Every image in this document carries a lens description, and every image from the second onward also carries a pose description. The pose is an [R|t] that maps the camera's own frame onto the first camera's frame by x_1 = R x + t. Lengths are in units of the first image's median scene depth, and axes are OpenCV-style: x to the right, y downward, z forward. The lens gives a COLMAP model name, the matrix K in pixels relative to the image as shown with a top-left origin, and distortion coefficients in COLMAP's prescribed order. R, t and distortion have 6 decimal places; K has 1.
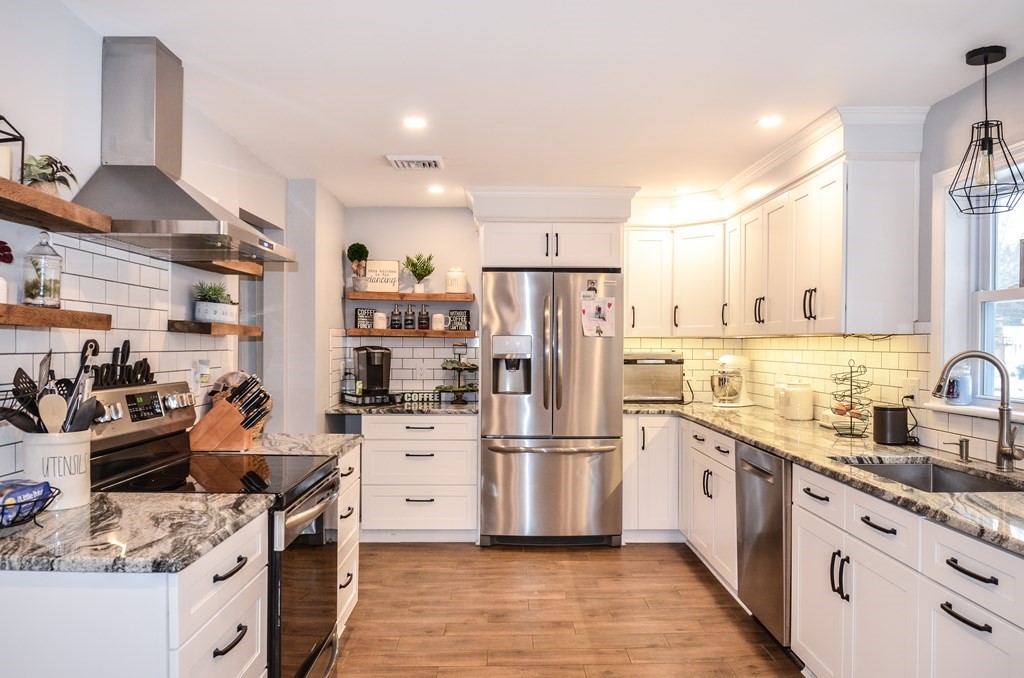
lens RADIAL K [[743.7, 0, 510.4], [0, 743.7, 346.4], [0, 0, 1]] dist [0.006133, -0.044334]
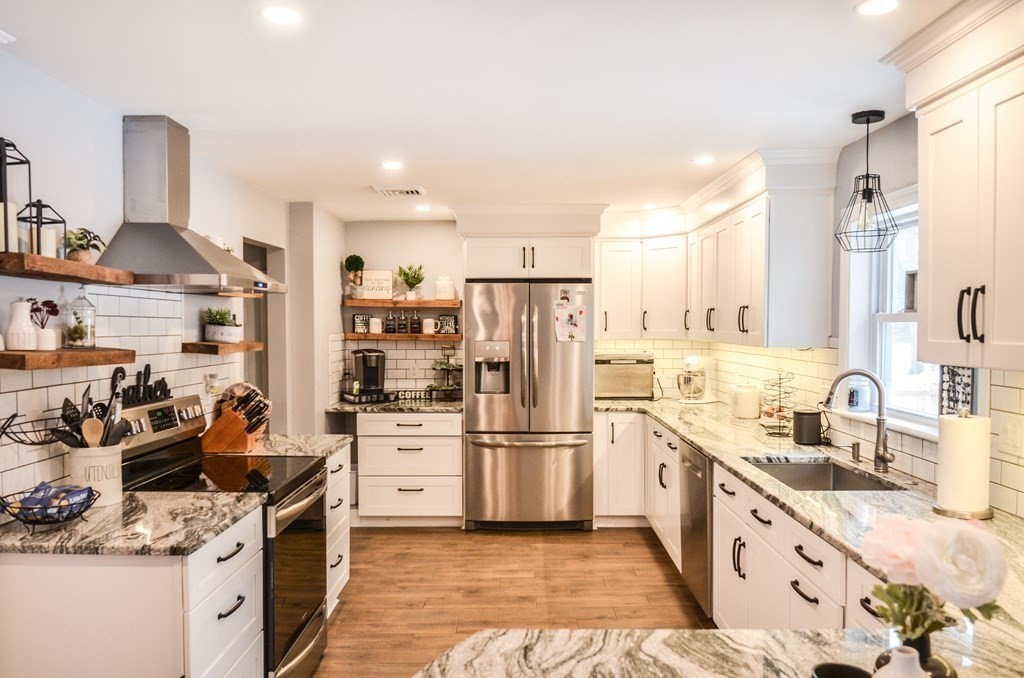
lens RADIAL K [[743.7, 0, 510.4], [0, 743.7, 346.4], [0, 0, 1]] dist [0.006133, -0.044334]
pose [[0.999751, -0.005680, -0.021561, 0.071812], [0.006202, 0.999688, 0.024217, -0.044852], [0.021416, -0.024344, 0.999474, -0.140816]]
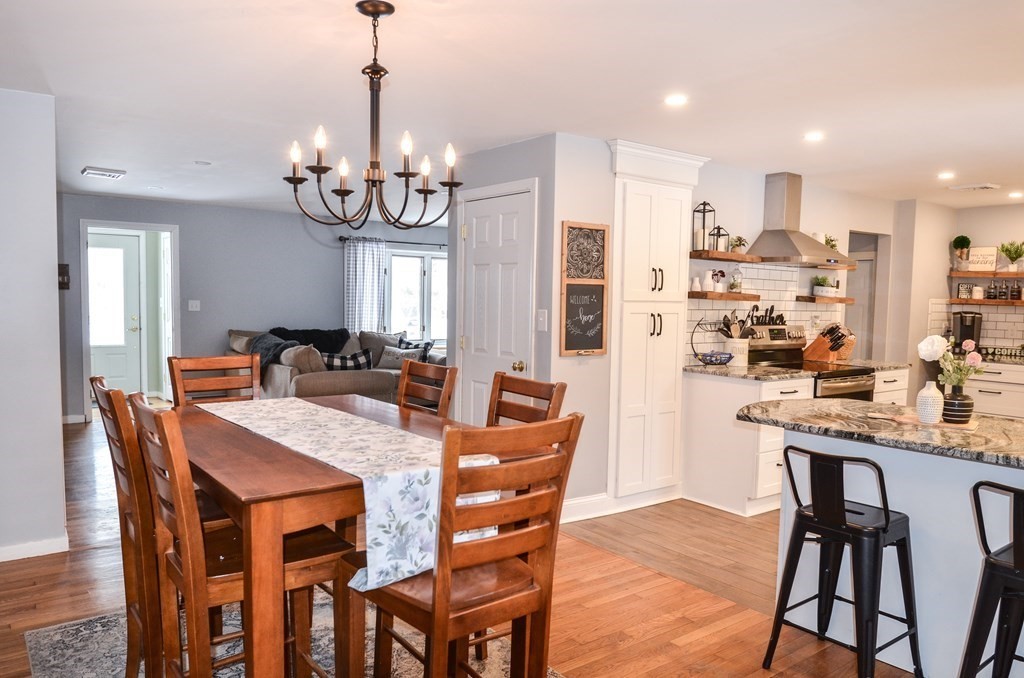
lens RADIAL K [[717.0, 0, 512.0], [0, 717.0, 339.0], [0, 0, 1]] dist [-0.001926, -0.038183]
pose [[0.597235, 0.055671, -0.800132, 0.540700], [-0.020809, 0.998328, 0.053928, -0.004814], [0.801796, -0.015558, 0.597395, -0.669232]]
